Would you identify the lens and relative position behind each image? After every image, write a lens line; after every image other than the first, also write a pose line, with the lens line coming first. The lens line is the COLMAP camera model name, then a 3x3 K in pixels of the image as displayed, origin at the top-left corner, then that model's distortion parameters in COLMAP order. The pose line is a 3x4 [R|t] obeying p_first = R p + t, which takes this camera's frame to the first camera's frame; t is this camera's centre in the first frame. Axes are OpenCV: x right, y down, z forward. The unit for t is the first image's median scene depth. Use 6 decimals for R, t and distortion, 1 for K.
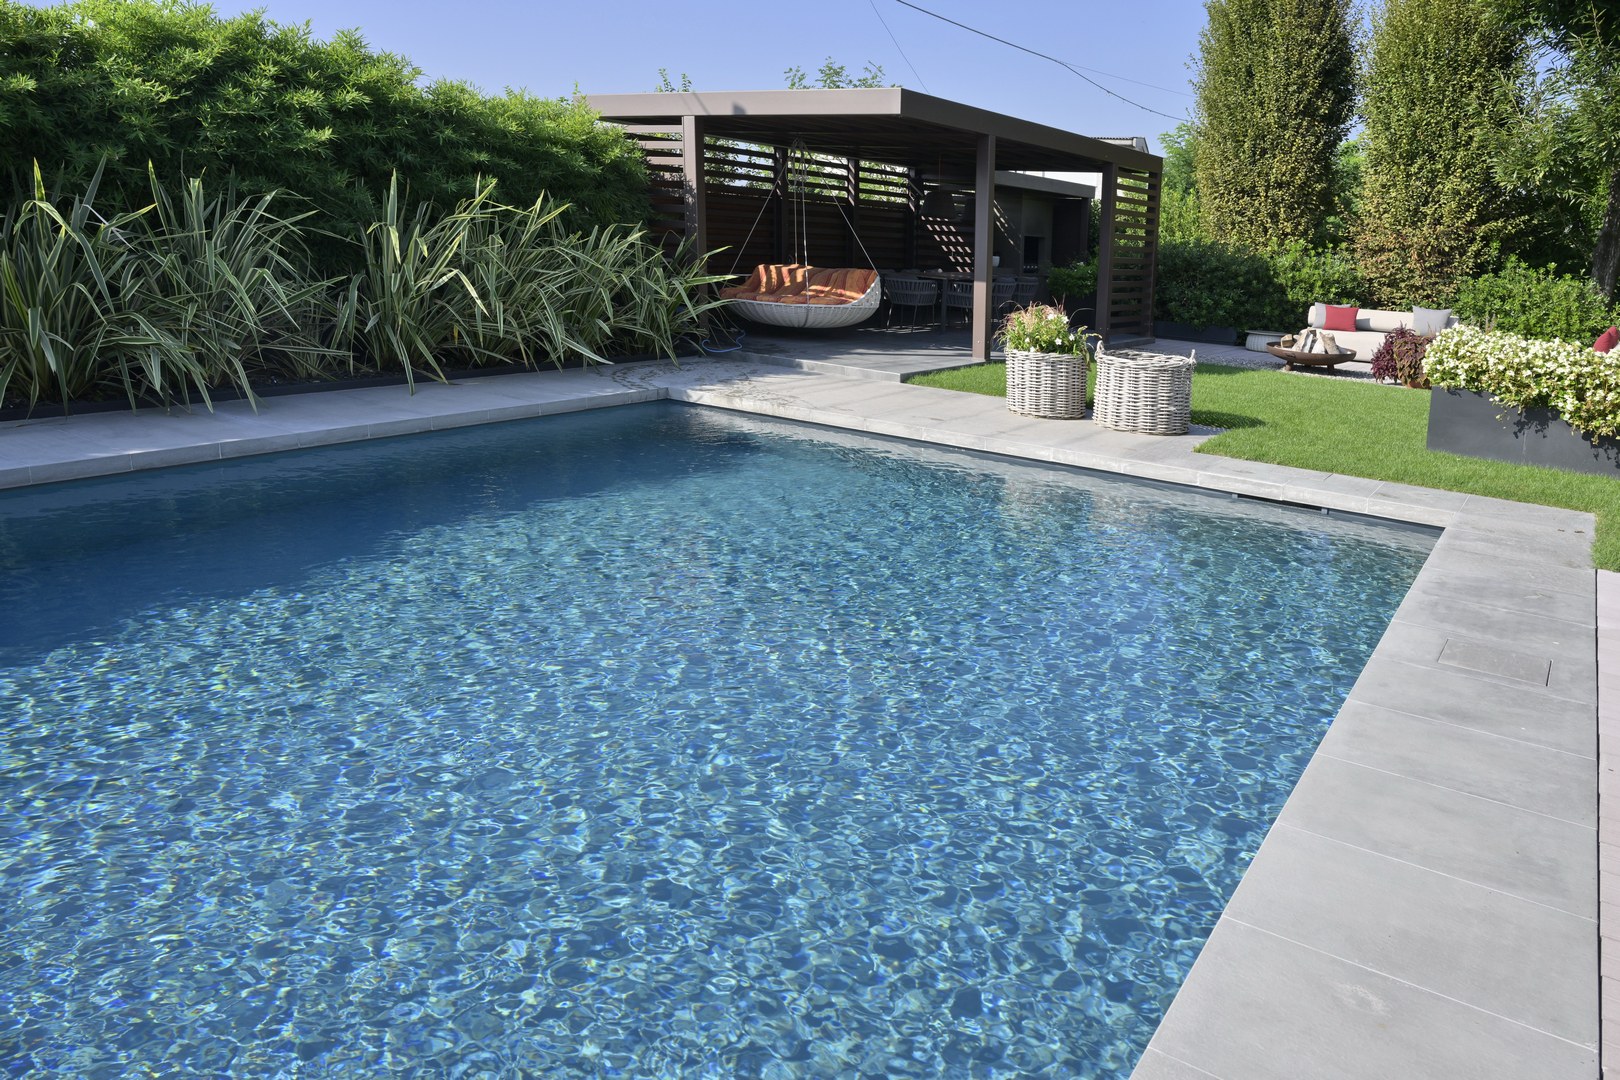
lens RADIAL K [[1252.9, 0, 613.5], [0, 1252.9, 410.5], [0, 0, 1]] dist [-0.008888, -0.000398]
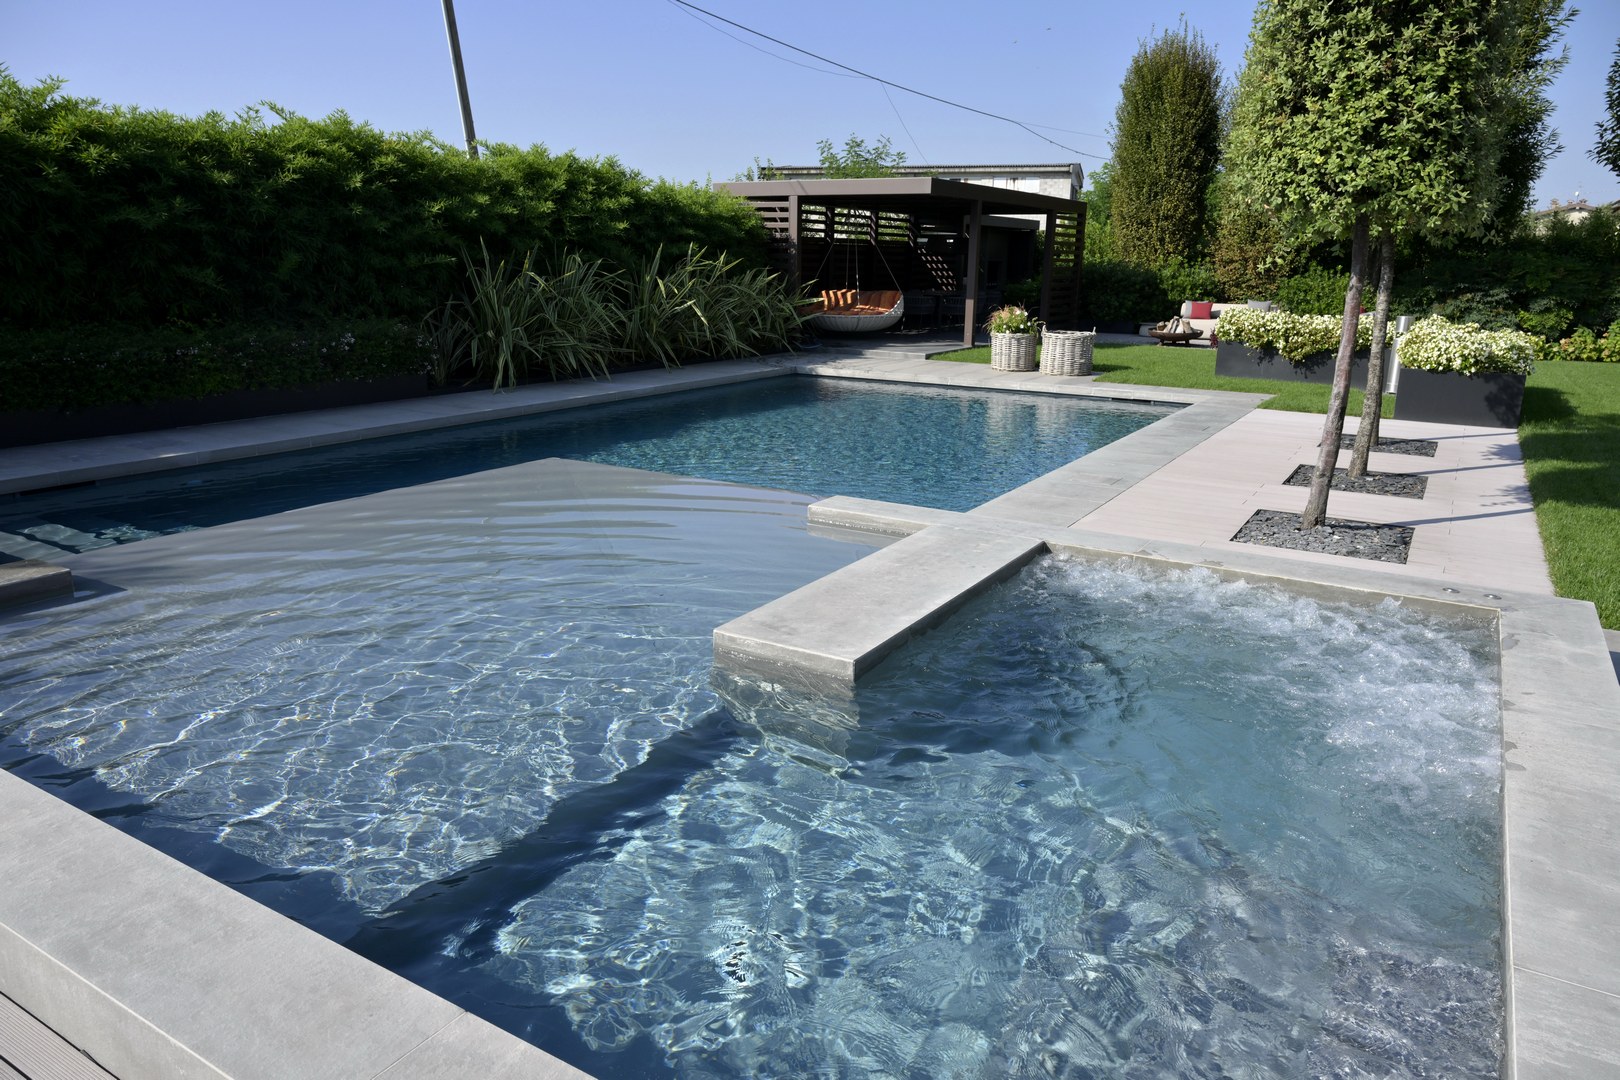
lens RADIAL K [[1096.8, 0, 655.9], [0, 1096.8, 640.0], [0, 0, 1]] dist [0.006232, -0.003851]
pose [[0.997978, -0.054136, 0.033294, -0.188645], [0.047025, 0.981390, 0.186180, 0.052131], [-0.042753, -0.184238, 0.981951, -0.468788]]
